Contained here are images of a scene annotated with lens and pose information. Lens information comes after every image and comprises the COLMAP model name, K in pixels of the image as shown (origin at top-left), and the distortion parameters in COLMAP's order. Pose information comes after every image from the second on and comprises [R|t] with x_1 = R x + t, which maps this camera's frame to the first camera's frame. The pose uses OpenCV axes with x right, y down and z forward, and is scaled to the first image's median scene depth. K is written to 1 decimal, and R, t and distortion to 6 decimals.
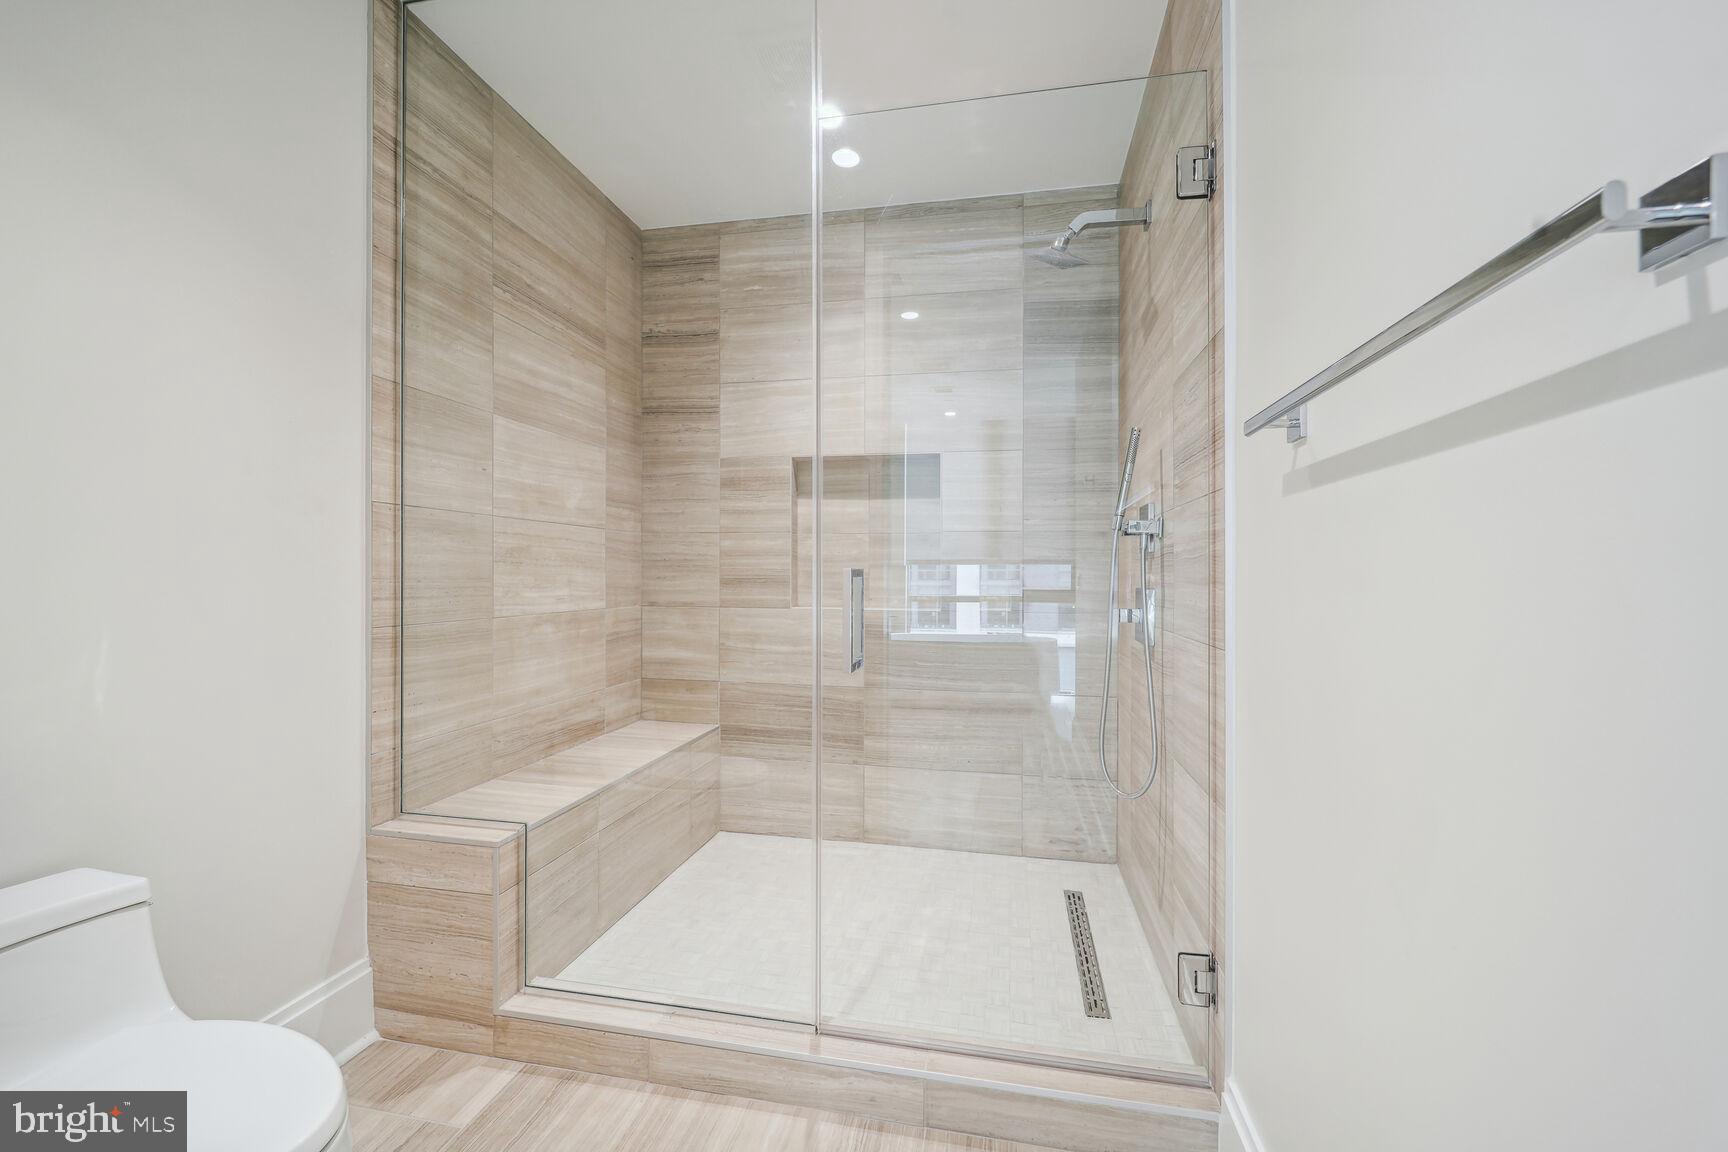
lens RADIAL K [[708.1, 0, 855.5], [0, 708.1, 570.6], [0, 0, 1]] dist [-0.000739, 0.000015]
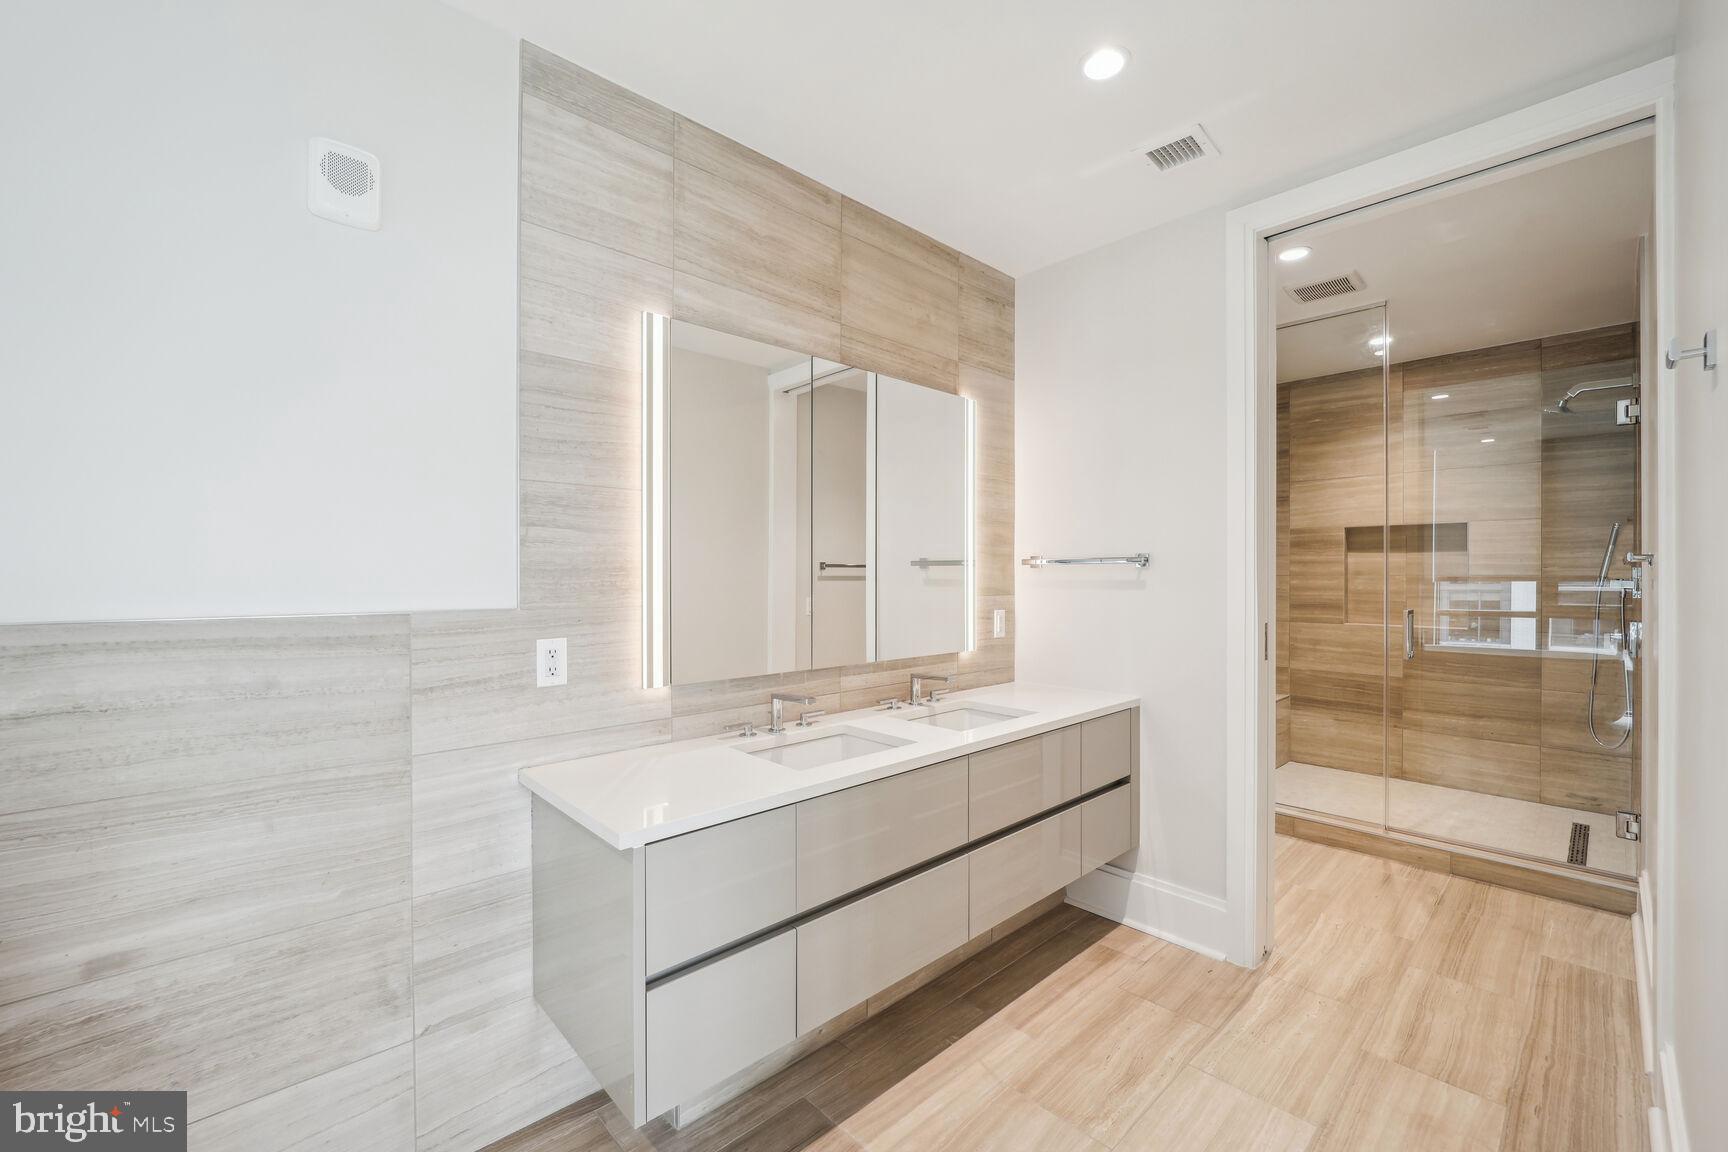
lens RADIAL K [[721.4, 0, 864.0], [0, 721.4, 576.0], [0, 0, 1]] dist [0.001107, -0.005860]
pose [[0.828570, 0.000173, -0.559886, -0.079264], [0.001302, 0.999997, 0.002237, -0.057980], [0.559885, -0.002582, 0.828567, -0.910226]]
